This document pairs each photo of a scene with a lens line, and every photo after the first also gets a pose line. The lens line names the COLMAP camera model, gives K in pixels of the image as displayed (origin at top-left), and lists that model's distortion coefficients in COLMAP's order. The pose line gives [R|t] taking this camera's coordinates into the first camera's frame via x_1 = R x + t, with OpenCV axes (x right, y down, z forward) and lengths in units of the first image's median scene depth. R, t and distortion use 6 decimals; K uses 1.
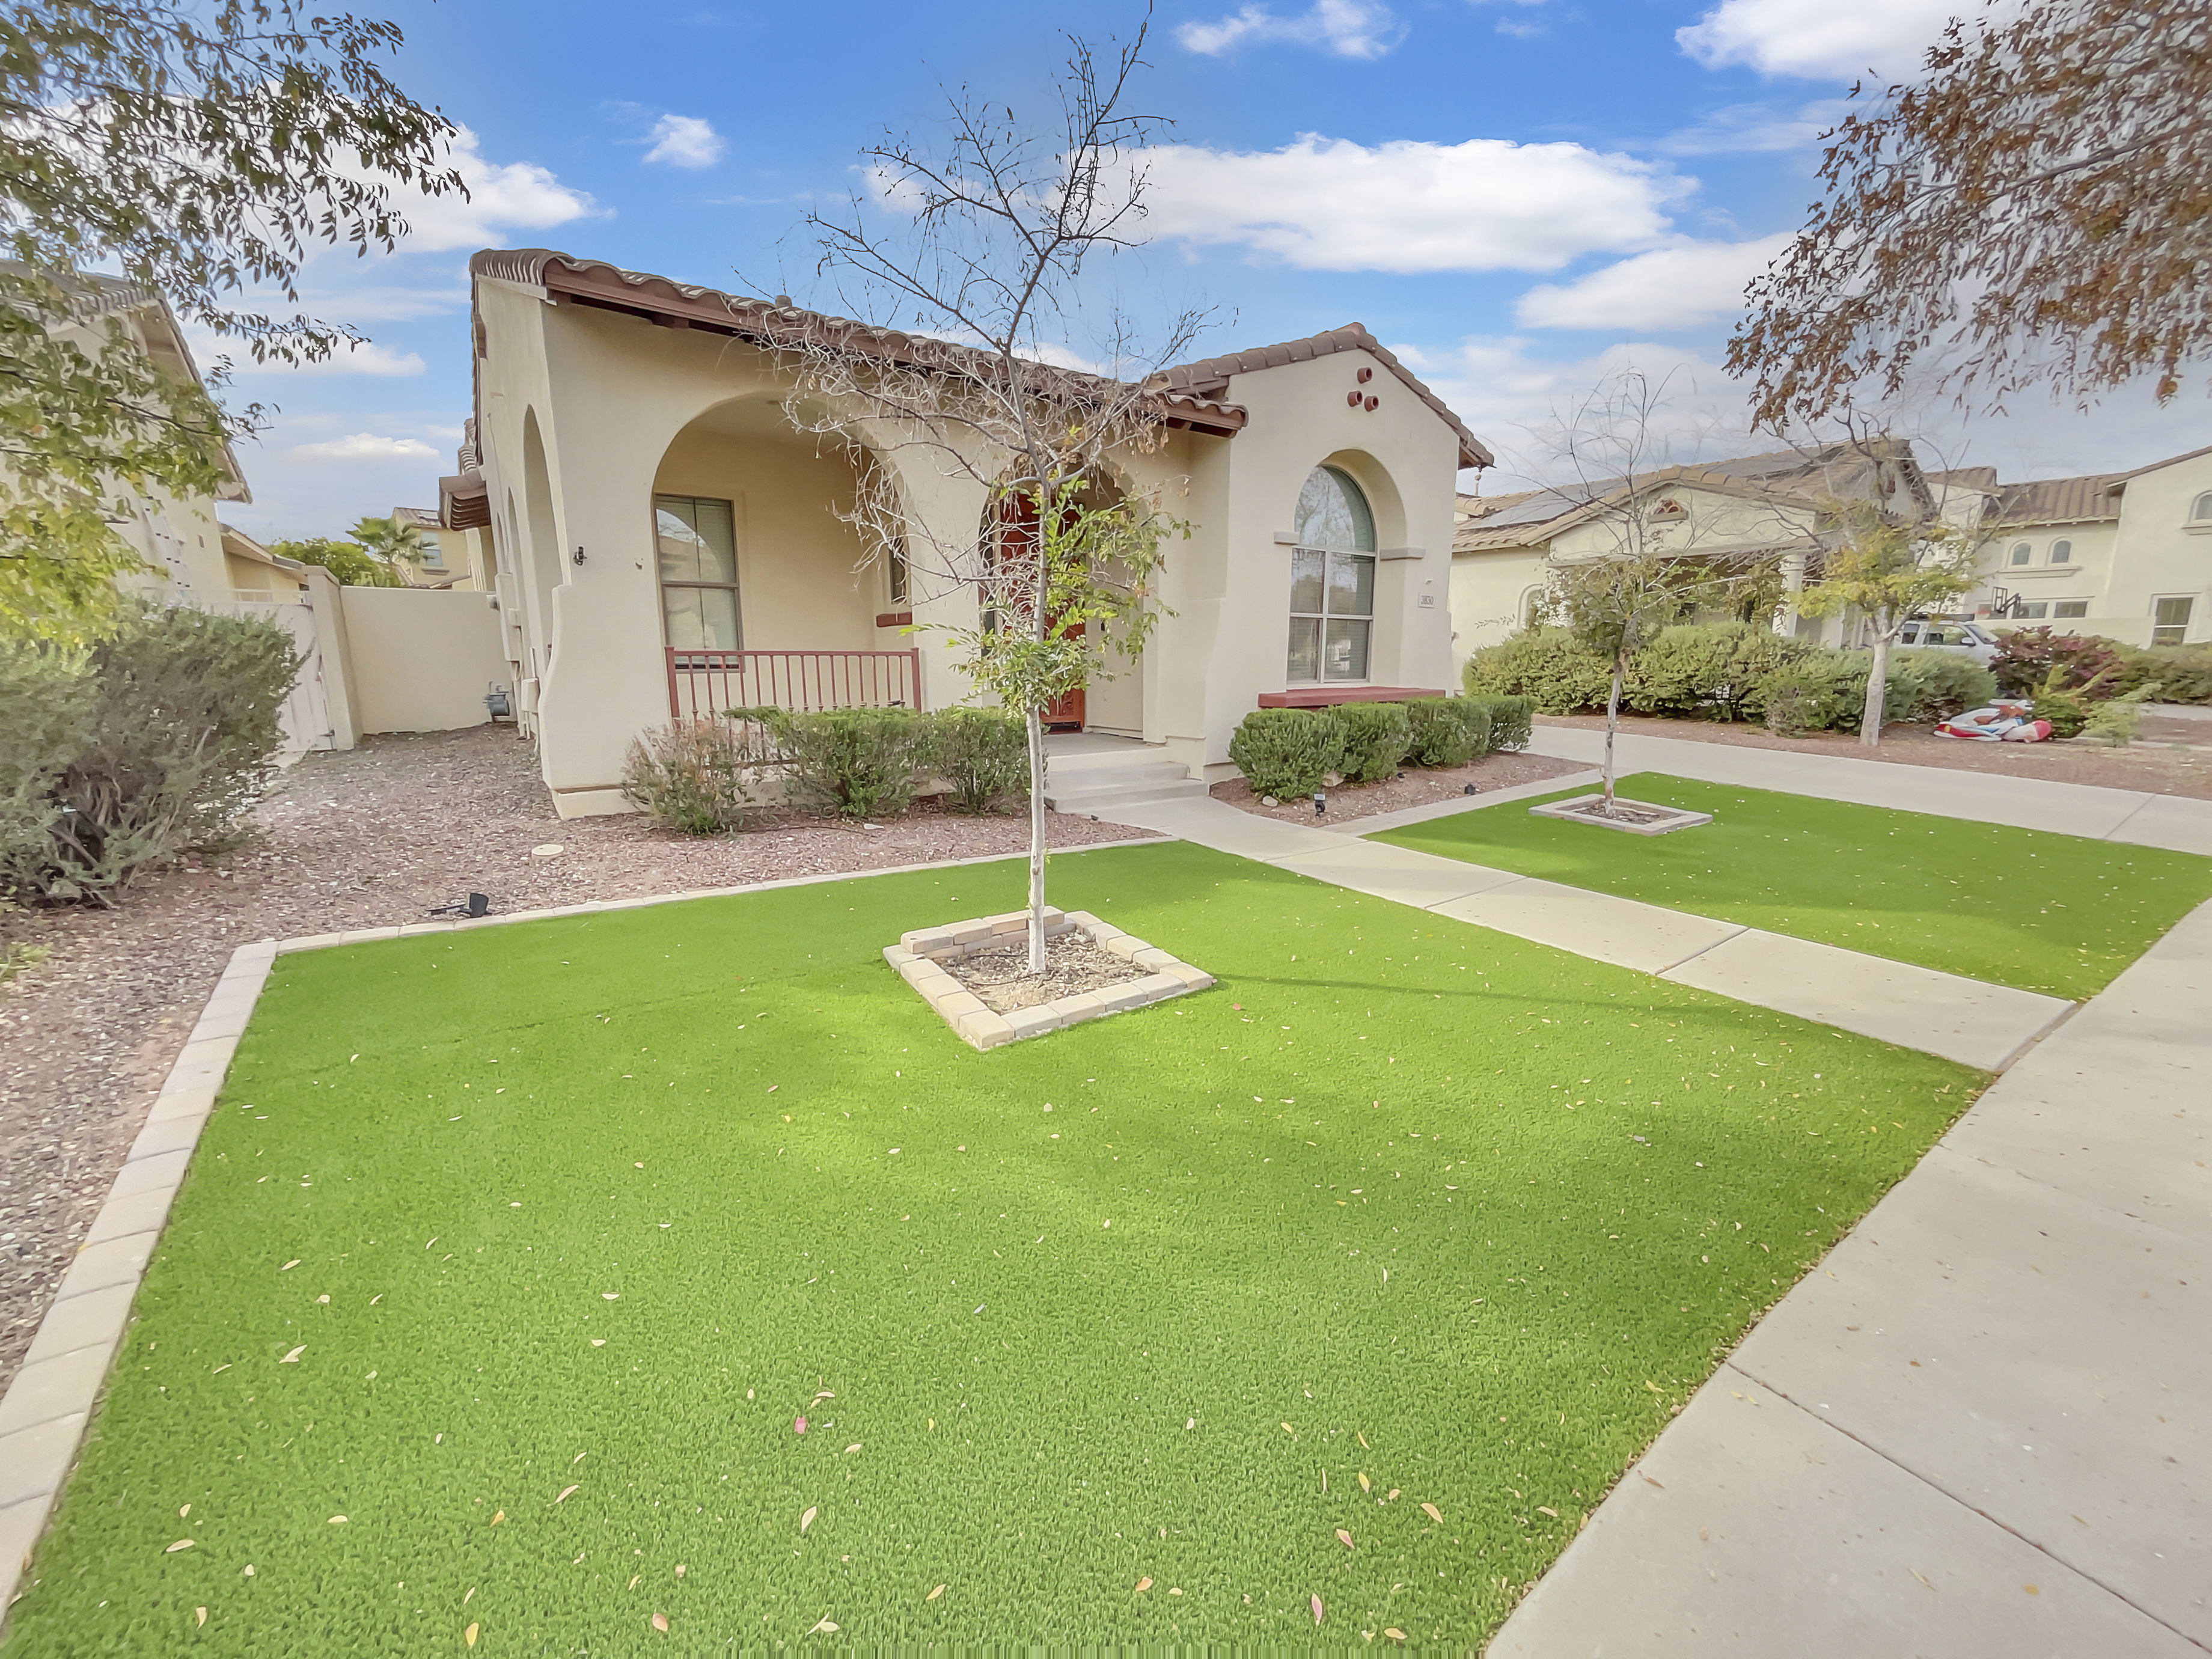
lens RADIAL K [[882.3, 0, 1106.0], [0, 882.3, 829.5], [0, 0, 1]] dist [0.000186, 0.000023]
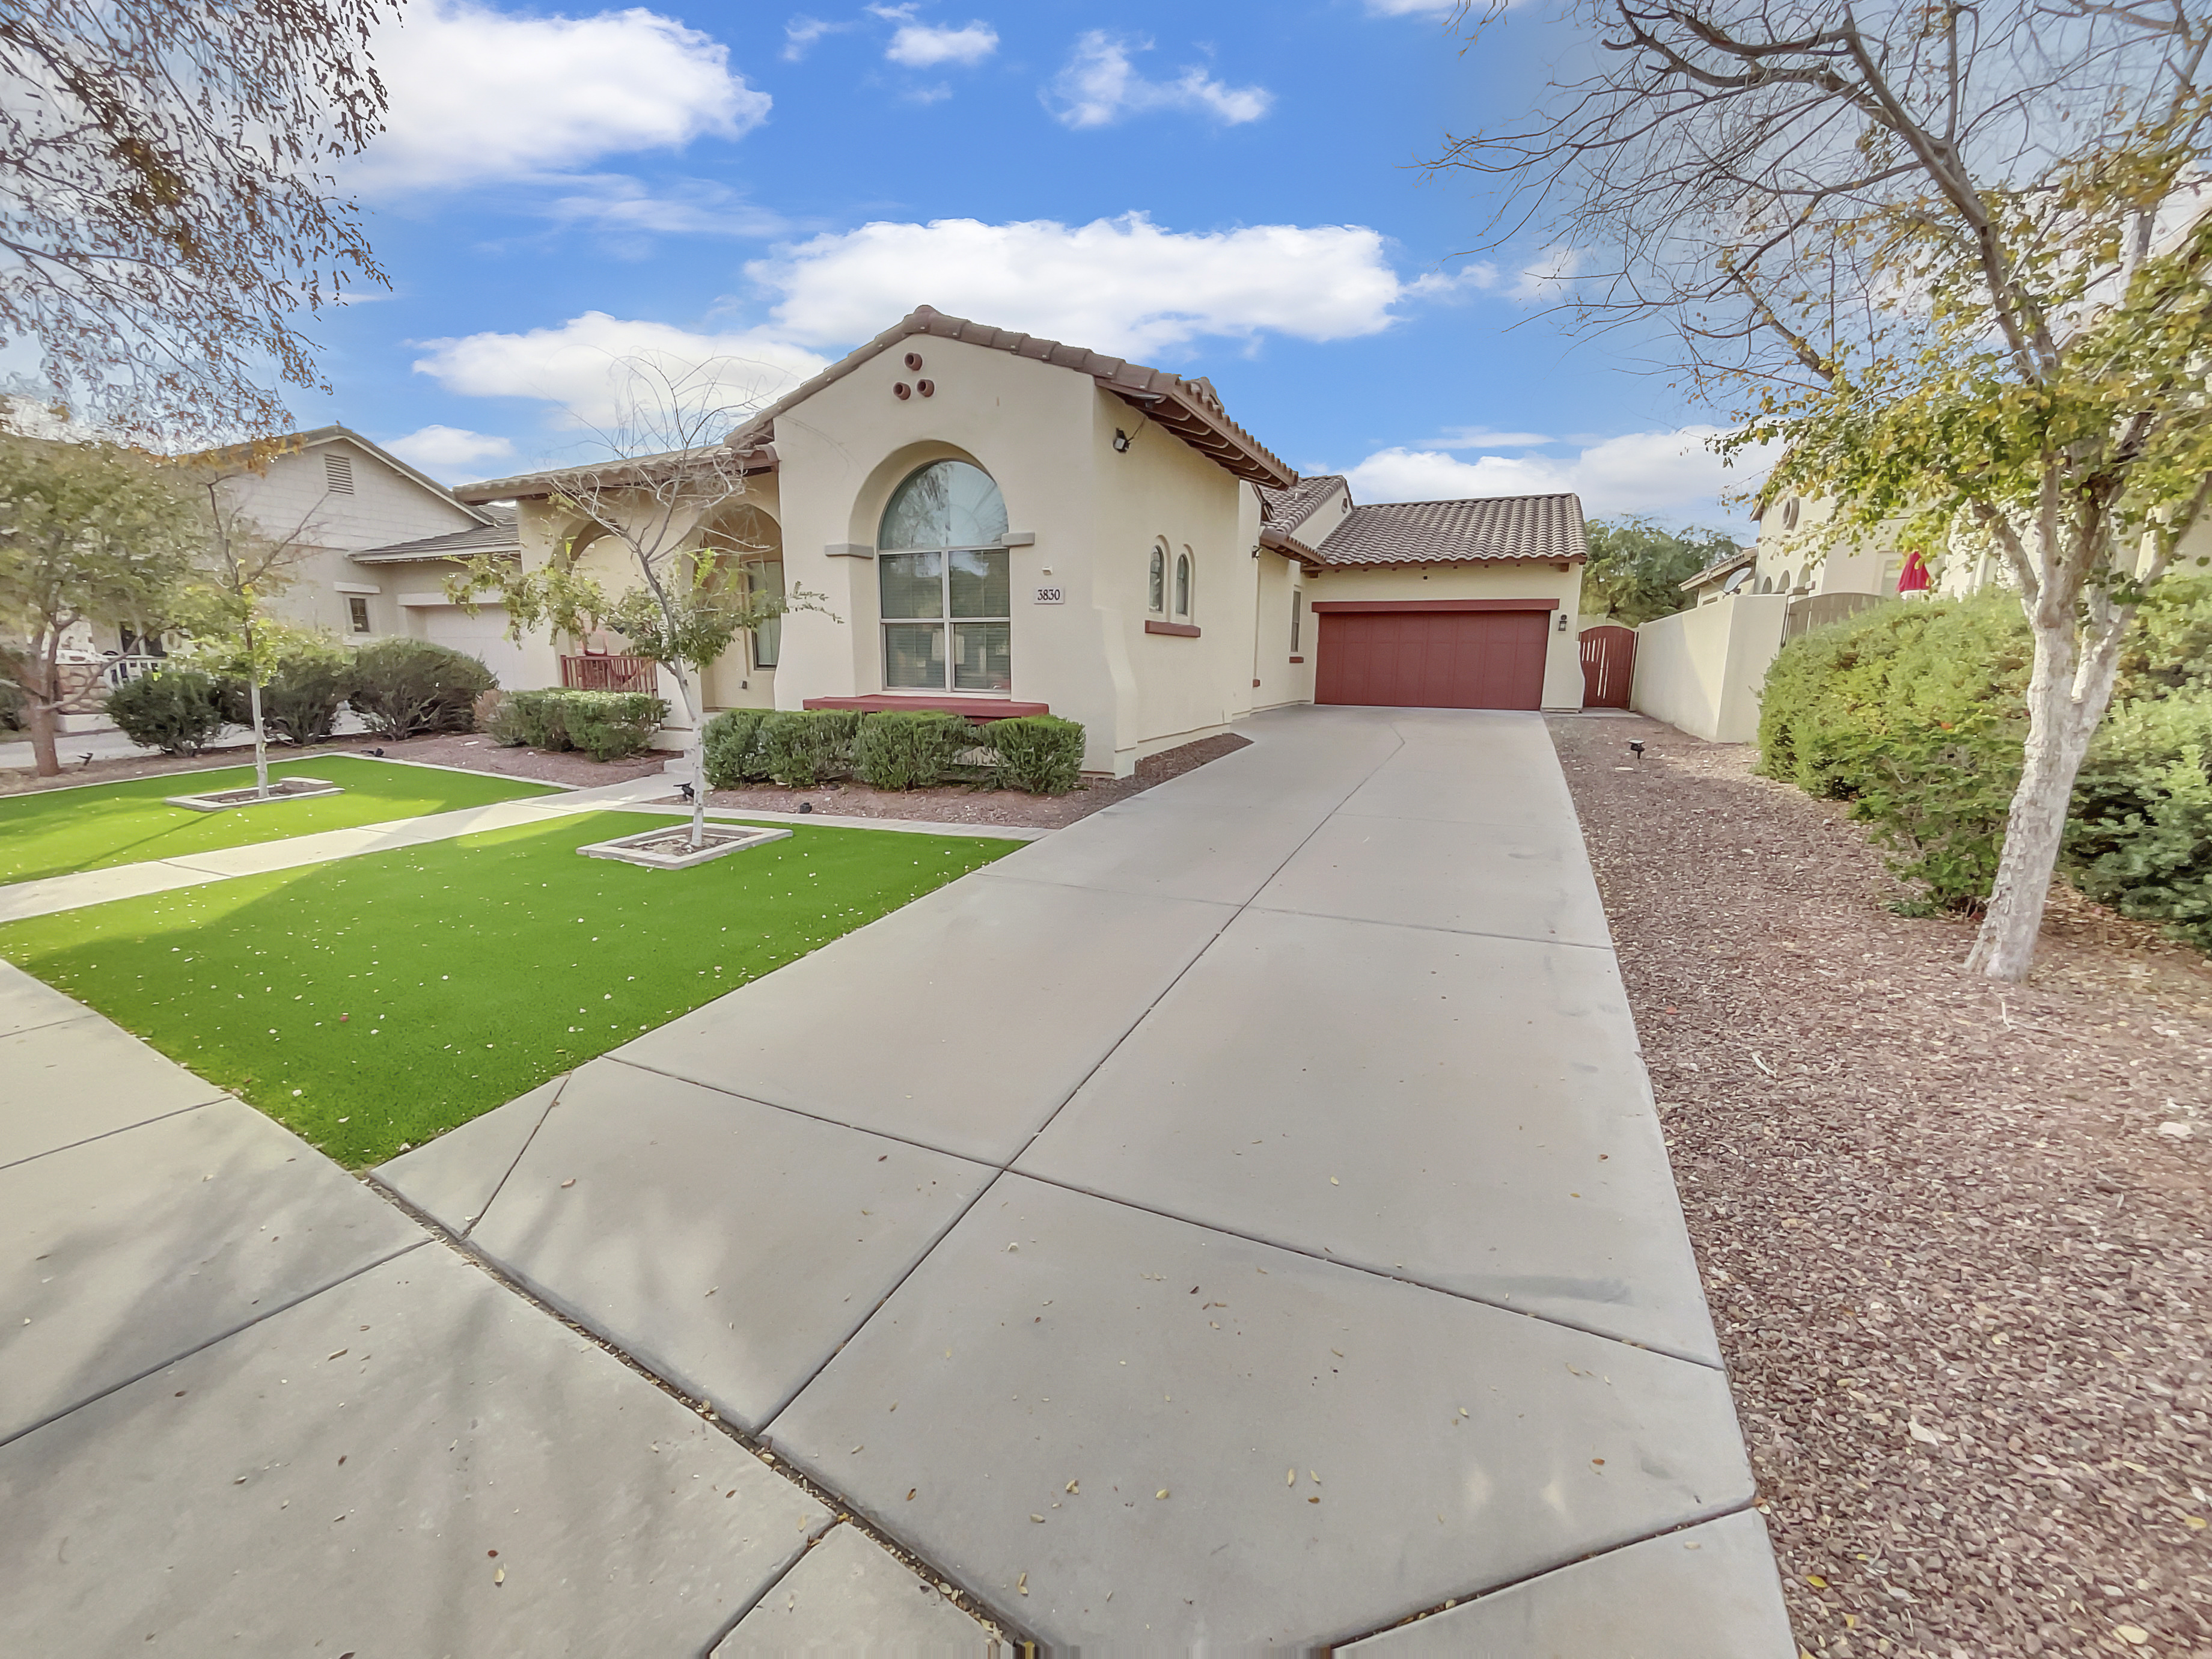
lens RADIAL K [[882.3, 0, 1106.0], [0, 882.3, 829.5], [0, 0, 1]] dist [0.000186, 0.000023]
pose [[0.467181, 0.162523, -0.869096, 1.261133], [-0.174043, 0.980633, 0.089825, -0.146213], [0.866863, 0.109295, 0.486419, 0.764136]]
